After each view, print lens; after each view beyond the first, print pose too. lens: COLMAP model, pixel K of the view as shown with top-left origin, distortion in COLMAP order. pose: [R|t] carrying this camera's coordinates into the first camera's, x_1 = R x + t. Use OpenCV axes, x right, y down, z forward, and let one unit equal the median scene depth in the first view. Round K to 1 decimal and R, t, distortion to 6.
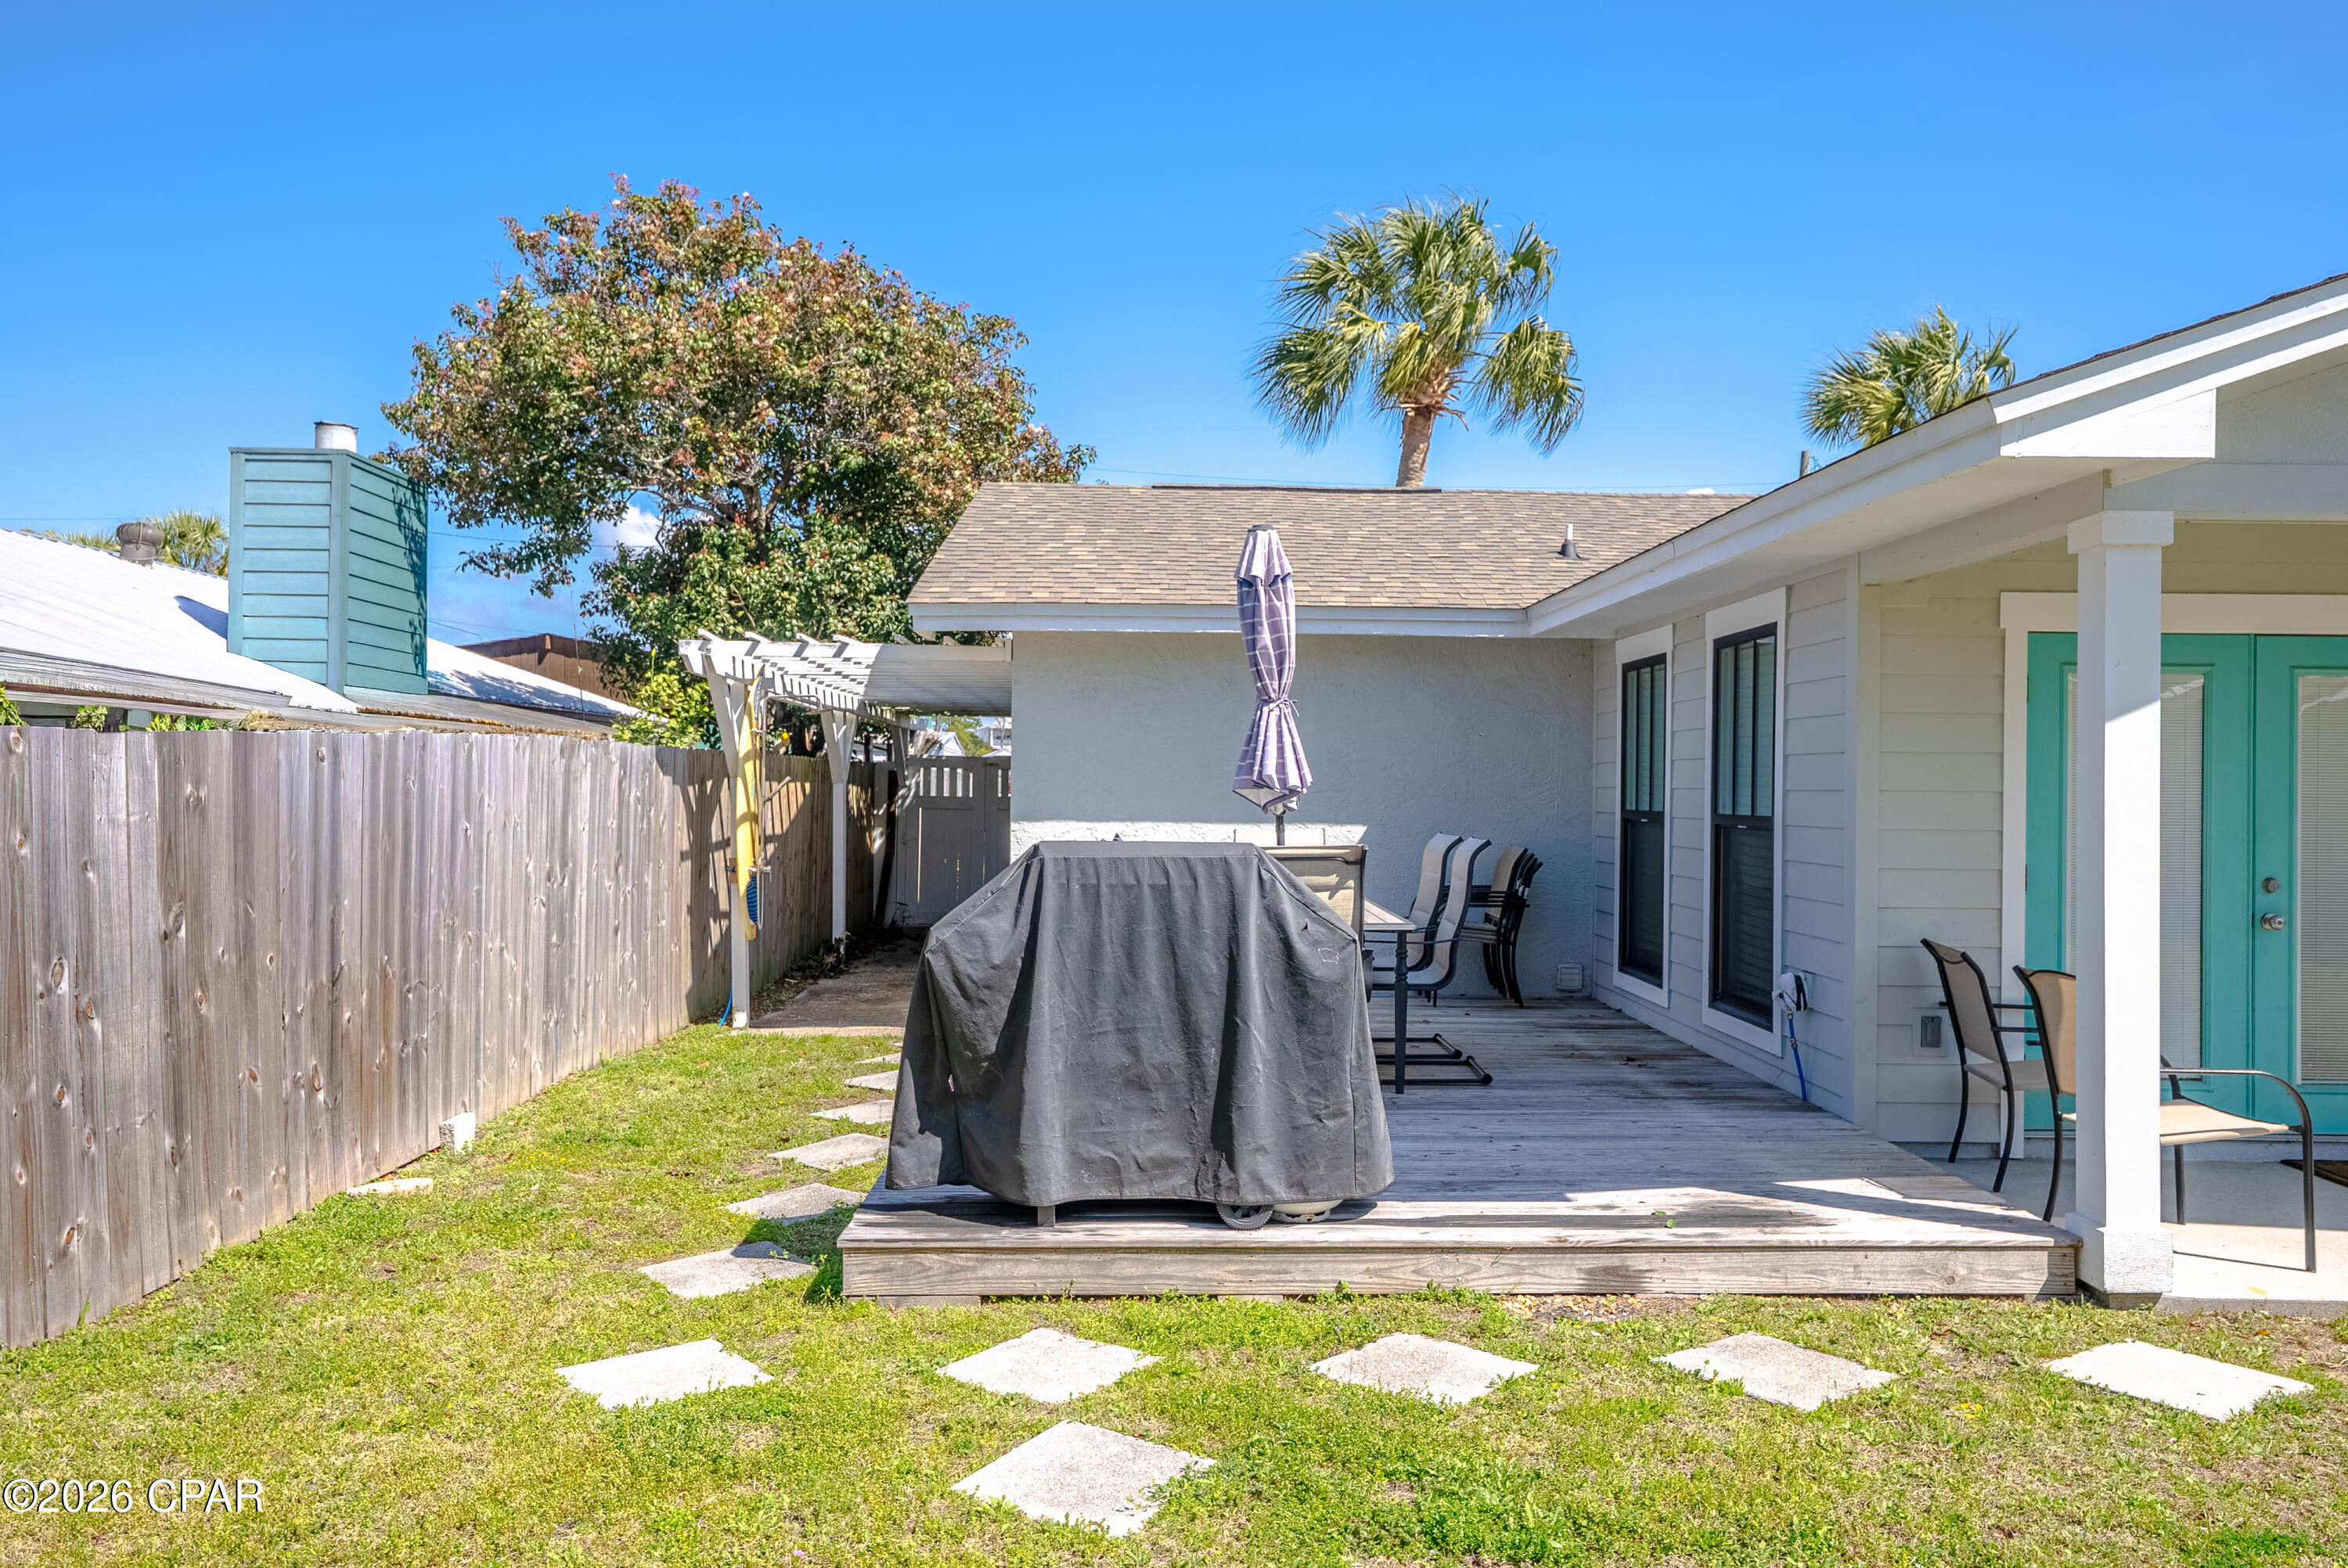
lens RADIAL K [[1688.4, 0, 1180.1], [0, 1688.4, 796.0], [0, 0, 1]] dist [0.017726, 0.008484]
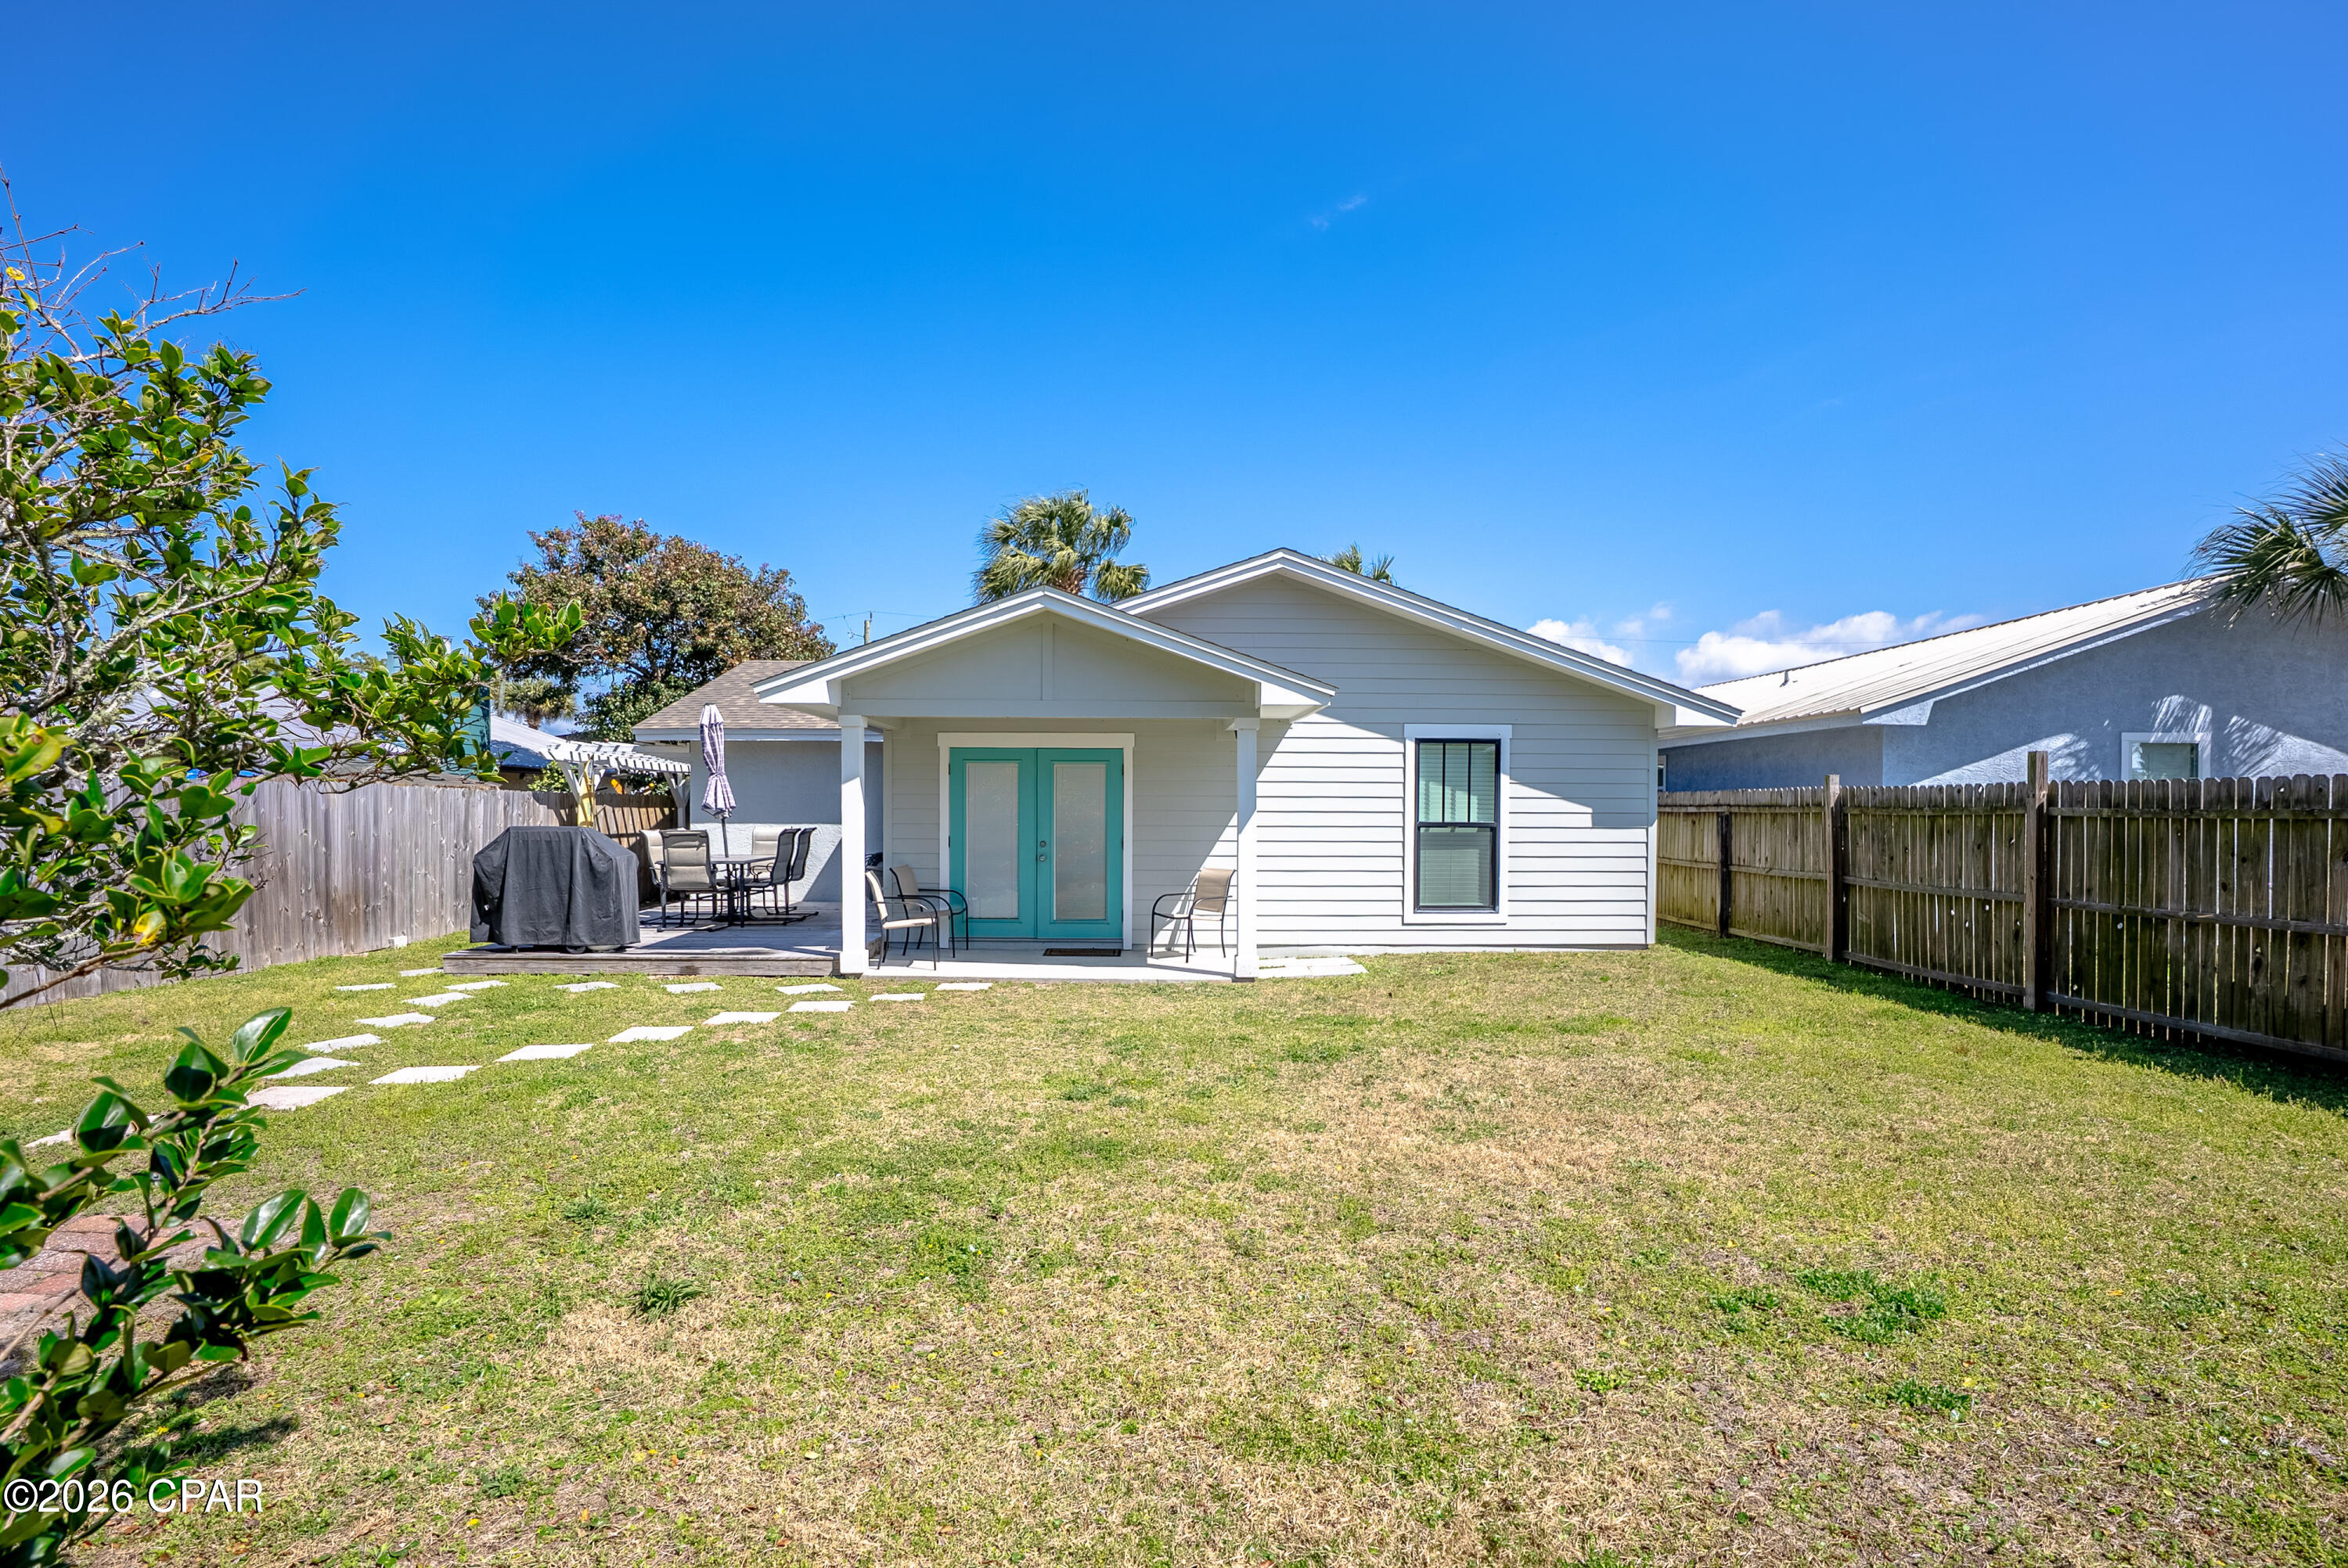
lens RADIAL K [[1102.3, 0, 1101.0], [0, 1102.3, 823.6], [0, 0, 1]] dist [-0.026448, 0.000431]
pose [[0.999335, -0.003328, -0.036305, 0.812932], [0.003592, 0.999967, 0.007221, 0.009309], [0.036280, -0.007347, 0.999315, -0.712859]]
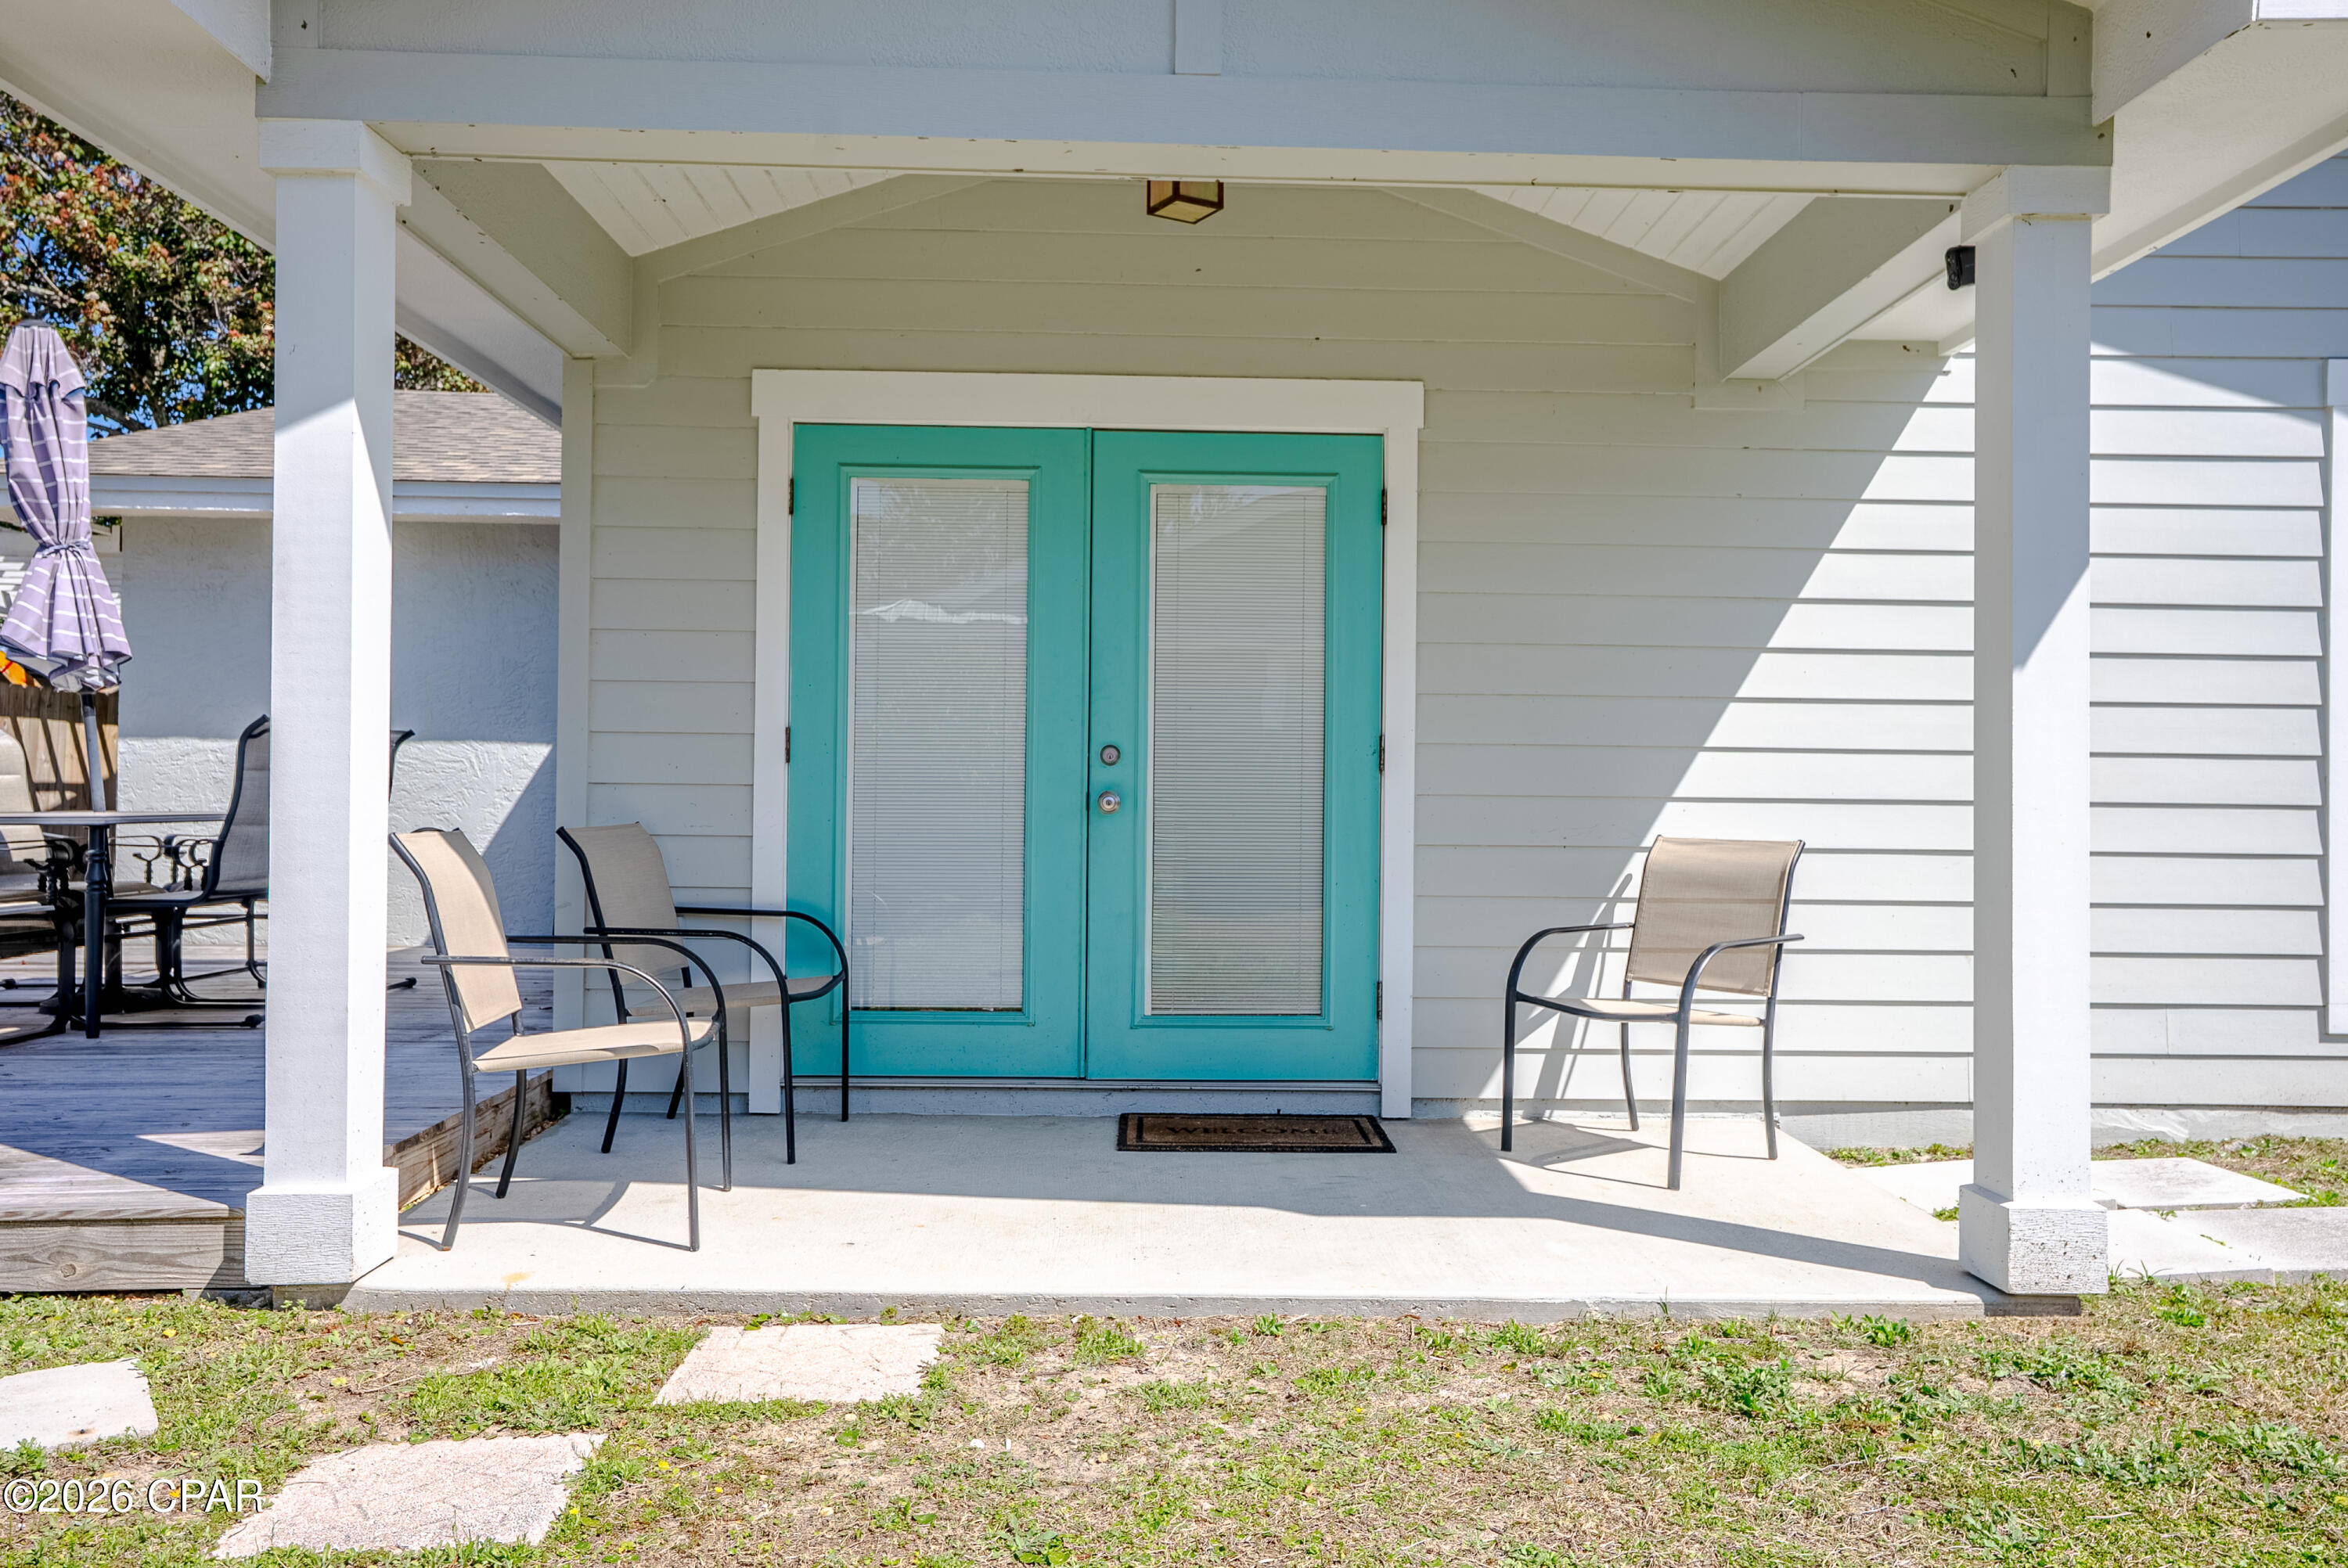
lens RADIAL K [[1688.4, 0, 1159.1], [0, 1688.4, 773.2], [0, 0, 1]] dist [0.017726, 0.008484]
pose [[0.999964, 0.000741, 0.008497, 0.673855], [-0.000564, 0.999785, -0.020710, 0.078712], [-0.008511, 0.020704, 0.999749, 0.244245]]
